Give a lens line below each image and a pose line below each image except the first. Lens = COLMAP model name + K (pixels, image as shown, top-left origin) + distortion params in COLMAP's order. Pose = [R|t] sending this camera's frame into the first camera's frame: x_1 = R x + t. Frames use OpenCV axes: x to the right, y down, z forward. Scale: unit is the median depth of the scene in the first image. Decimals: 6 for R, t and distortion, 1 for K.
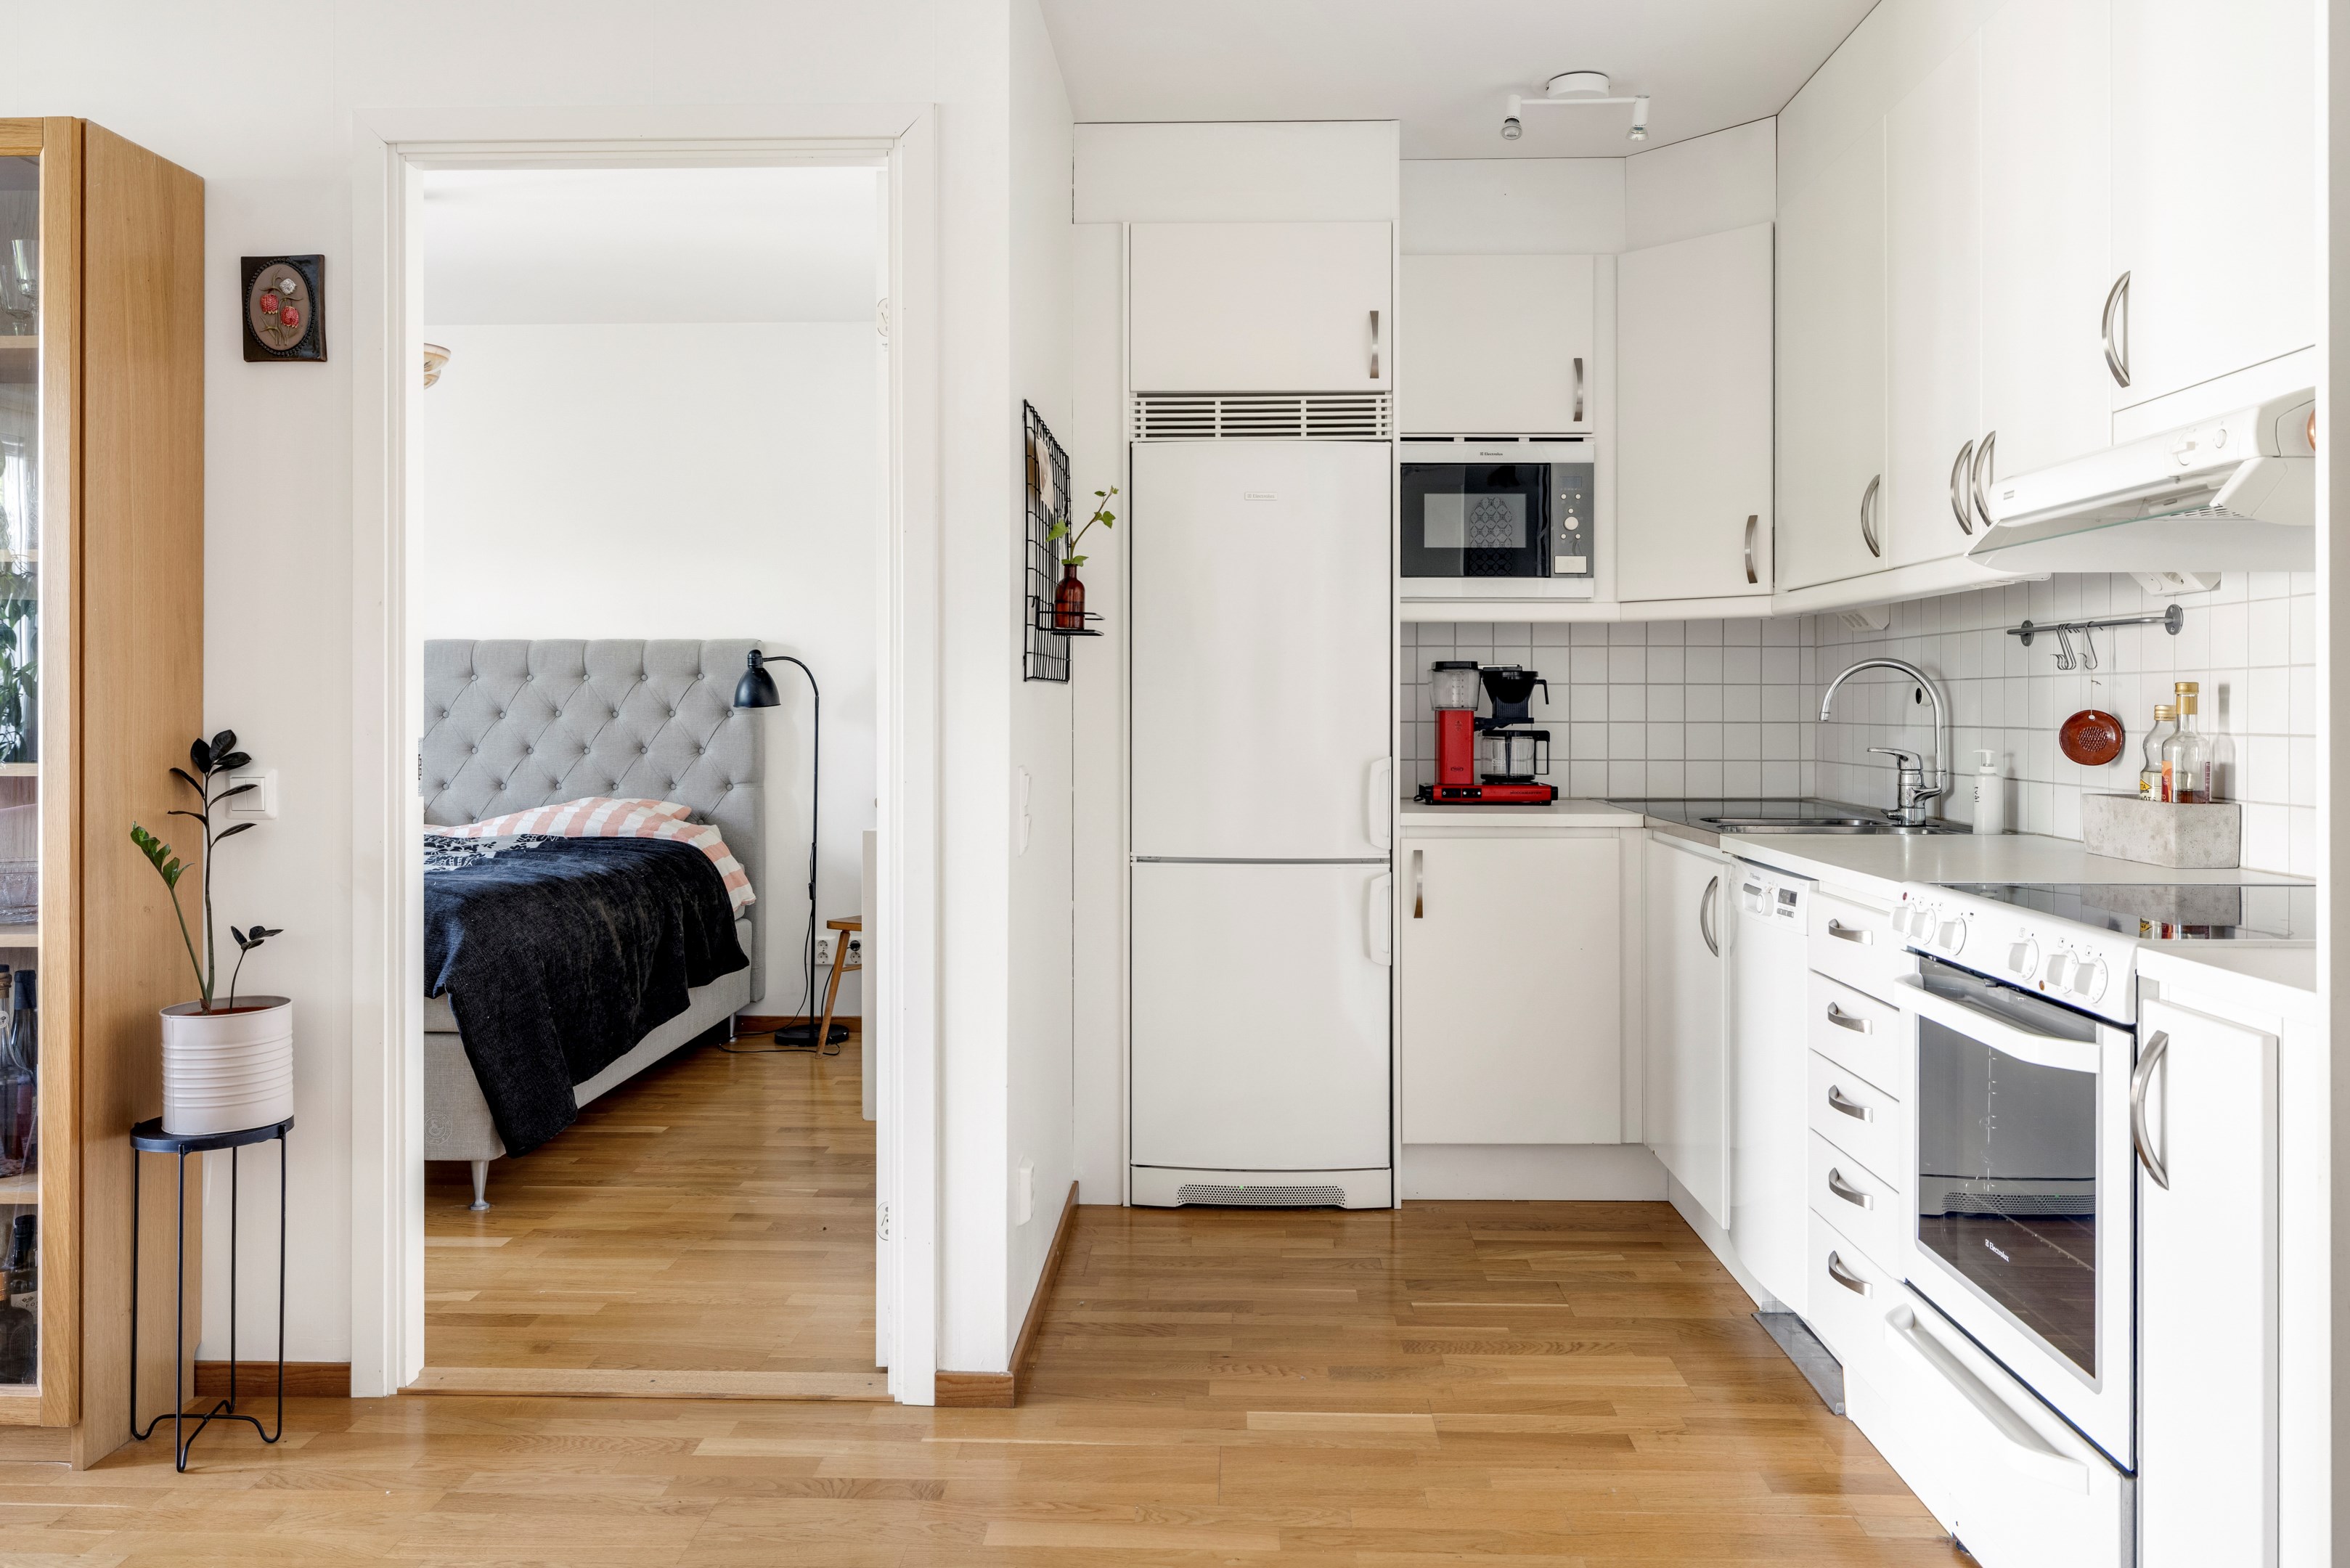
lens RADIAL K [[1658.9, 0, 1186.3], [0, 1658.9, 707.9], [0, 0, 1]] dist [0.001580, 0.001464]
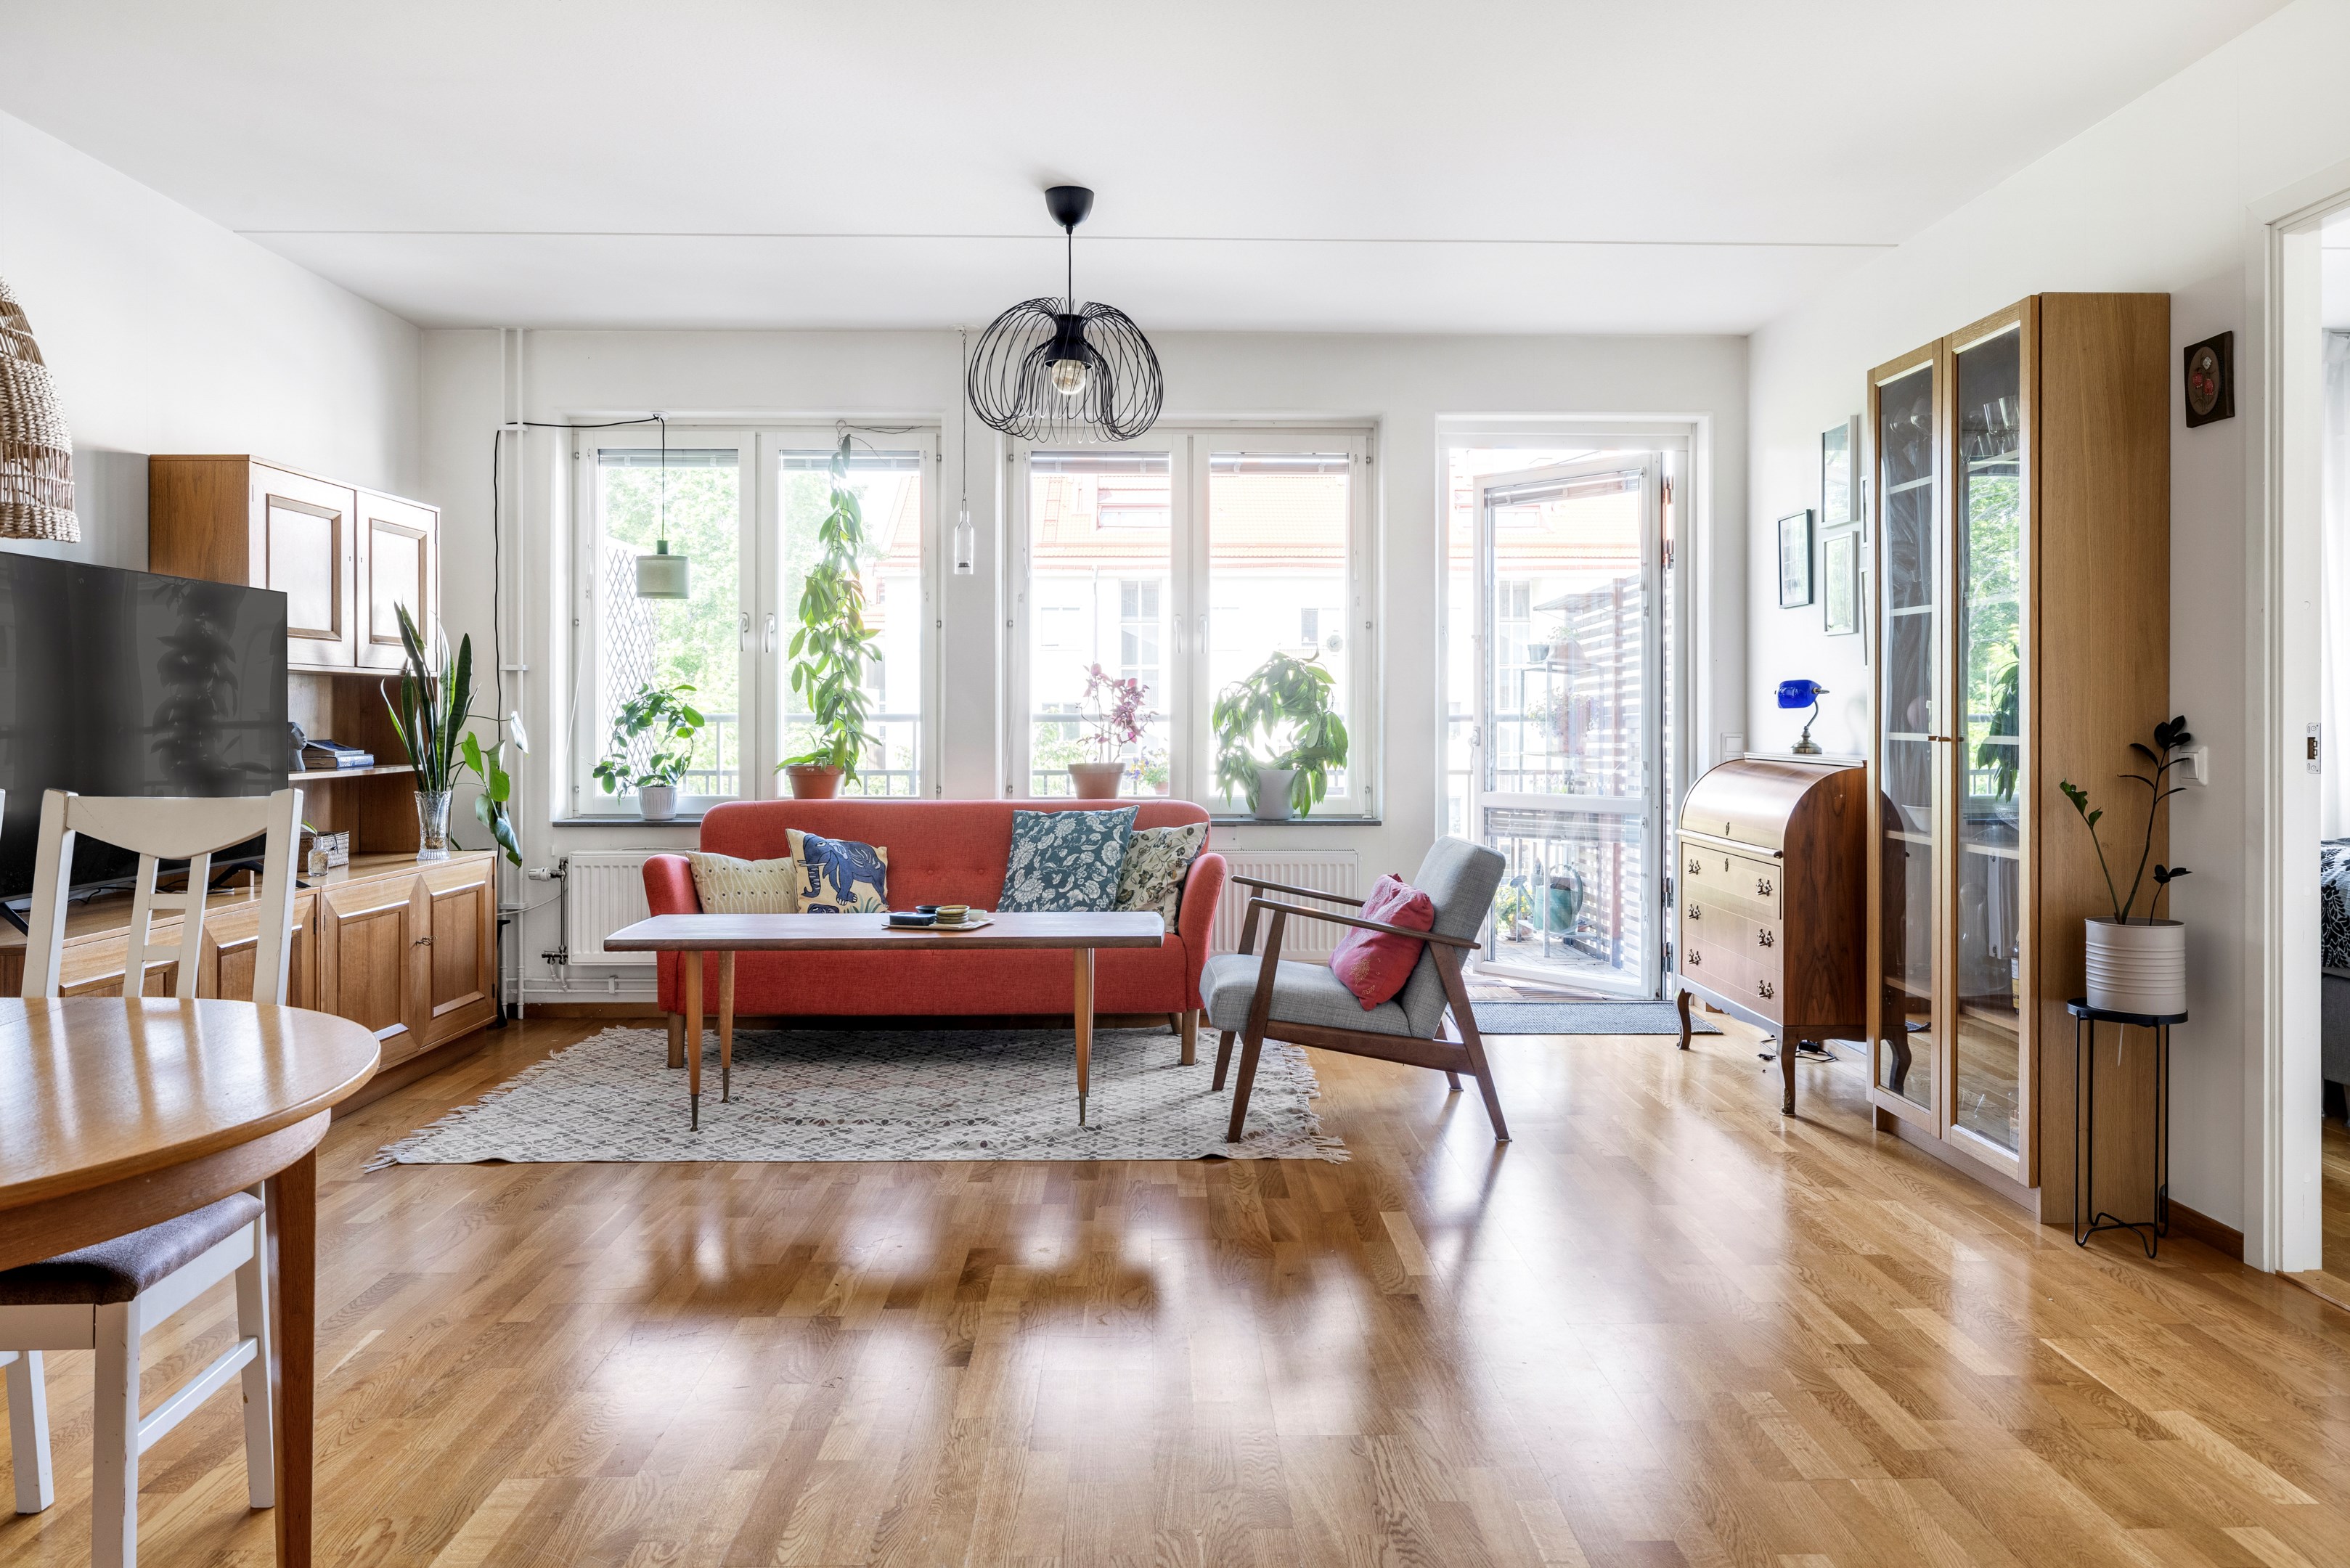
lens RADIAL K [[1658.9, 0, 1186.3], [0, 1658.9, 707.9], [0, 0, 1]] dist [0.001580, 0.001464]
pose [[0.059353, -0.003564, -0.998231, 0.487567], [-0.001210, 0.999993, -0.003642, 0.009535], [0.998236, 0.001424, 0.059348, 0.110011]]
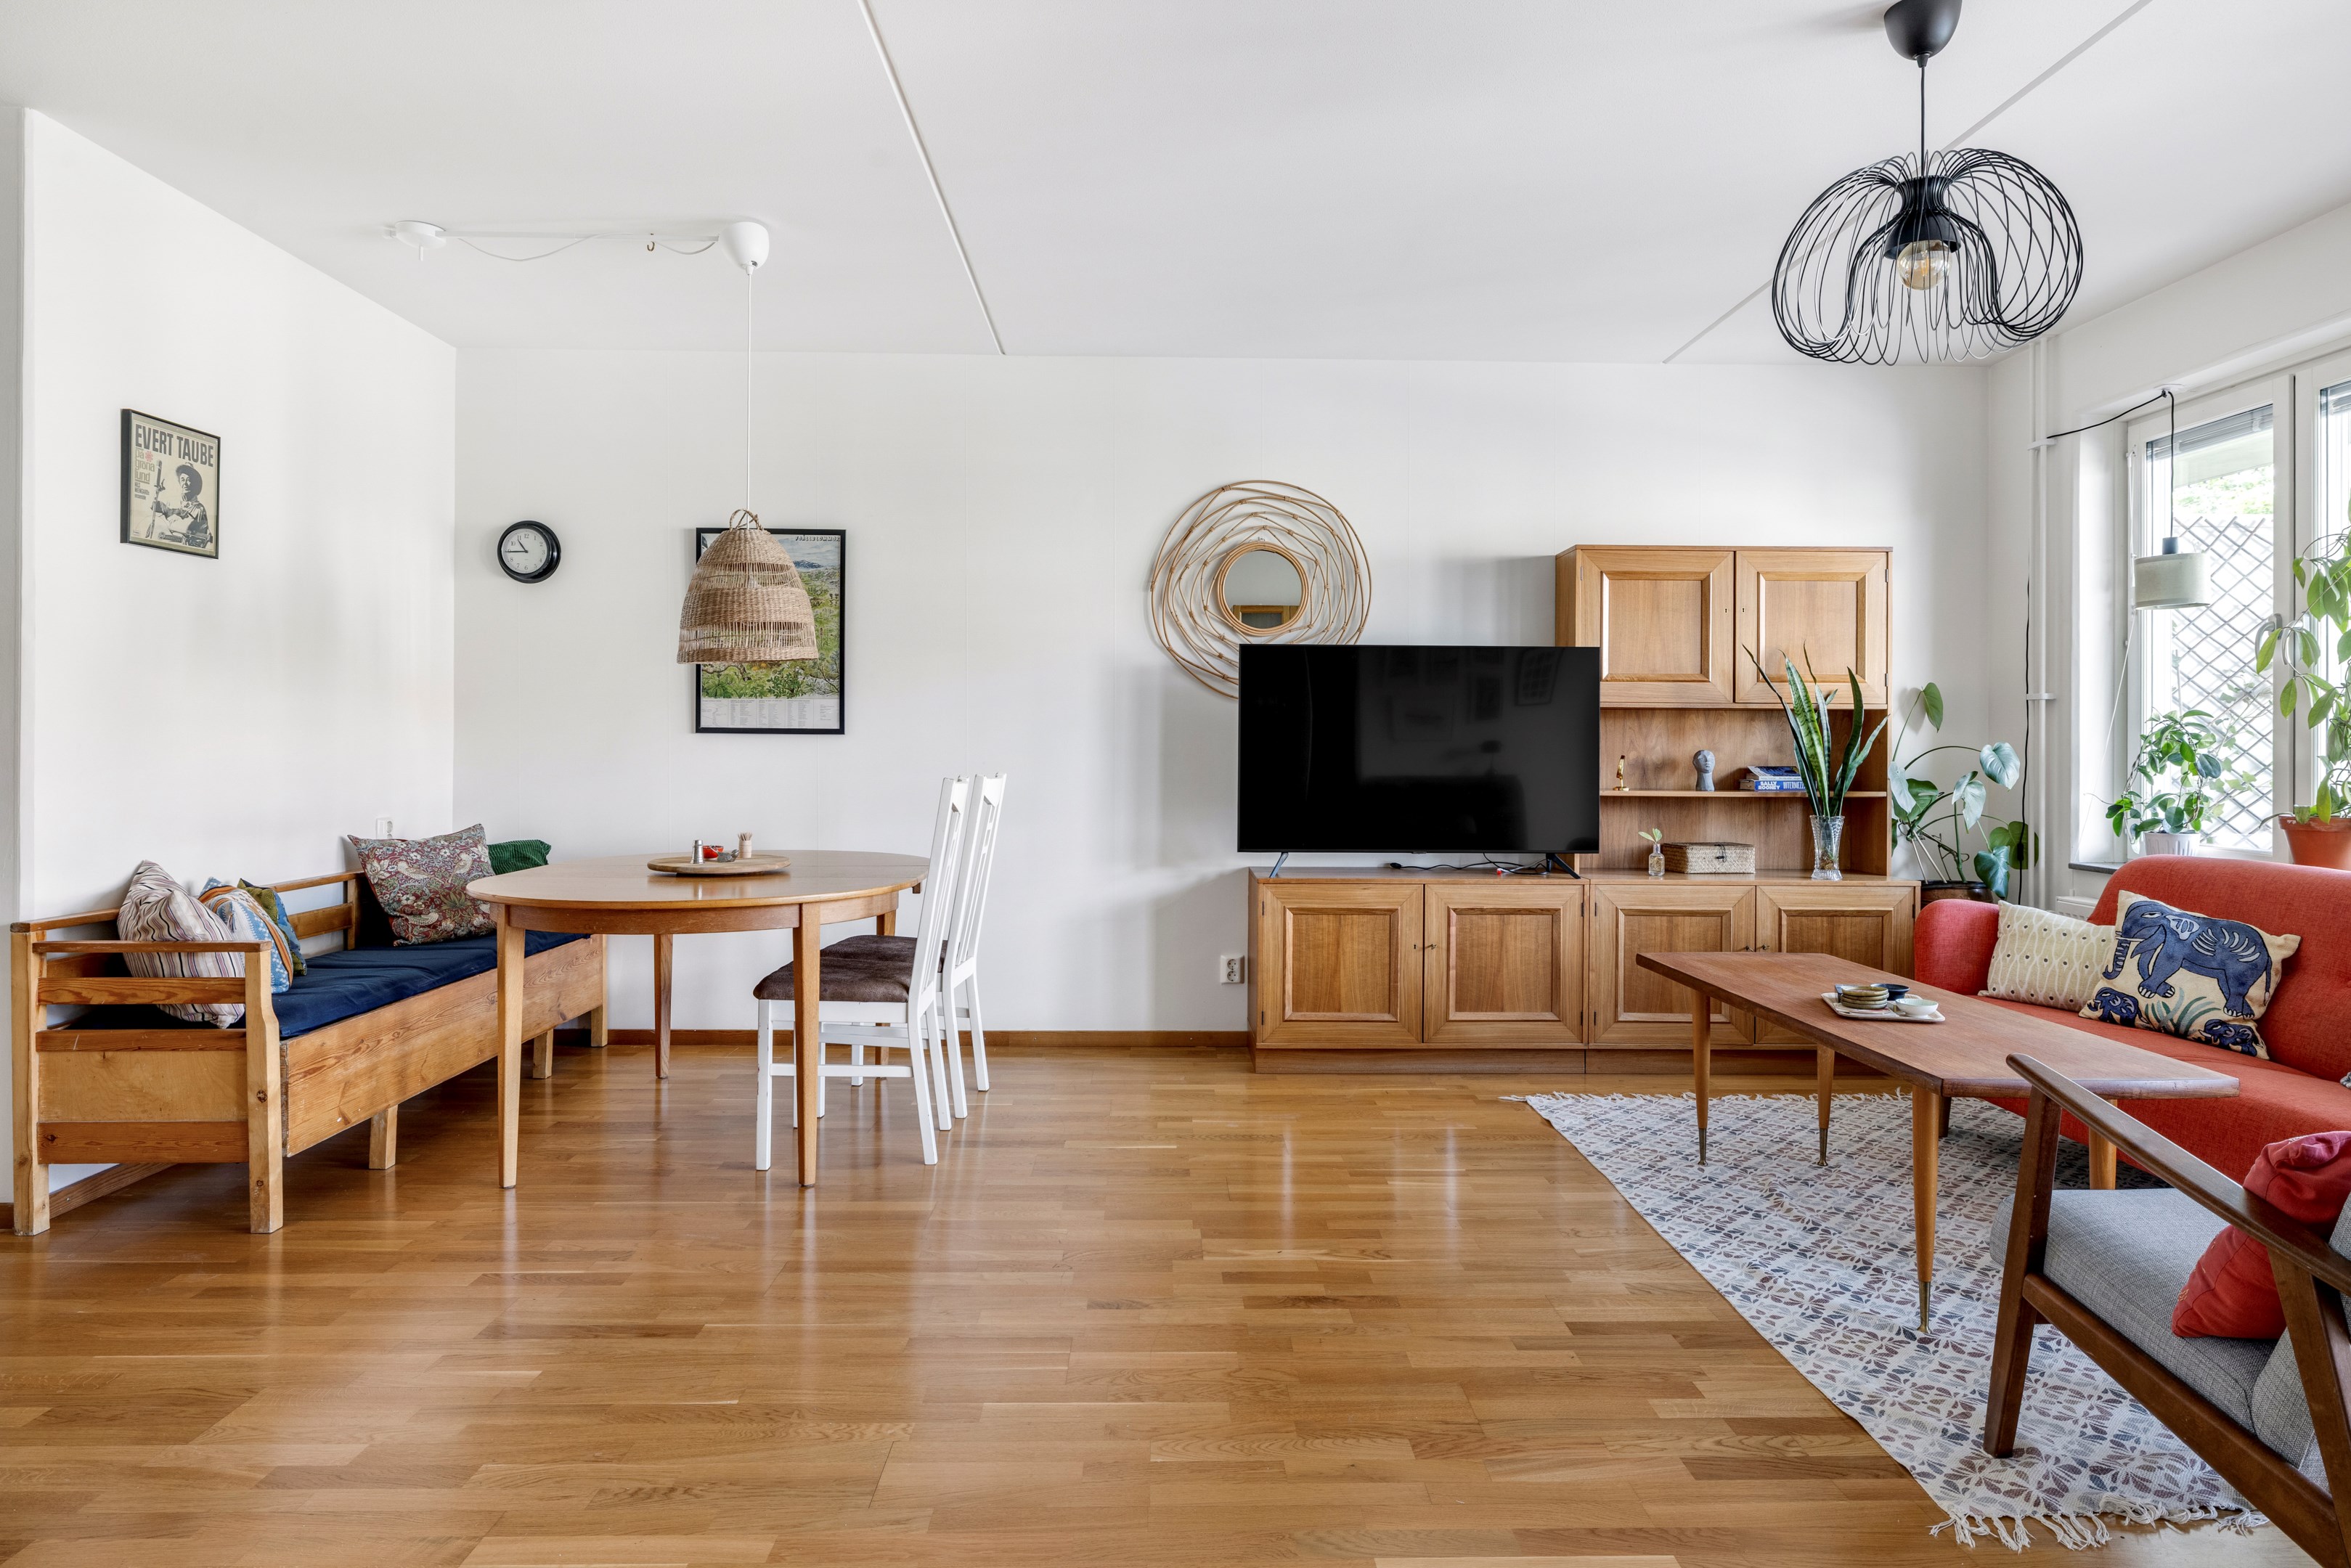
lens RADIAL K [[1385.3, 0, 1178.7], [0, 1385.3, 736.7], [0, 0, 1]] dist [0.002334, 0.000320]
pose [[-0.998832, -0.006828, -0.047837, -0.277134], [-0.006592, 0.999965, -0.005083, 0.013688], [0.047870, -0.004762, -0.998842, 0.766013]]
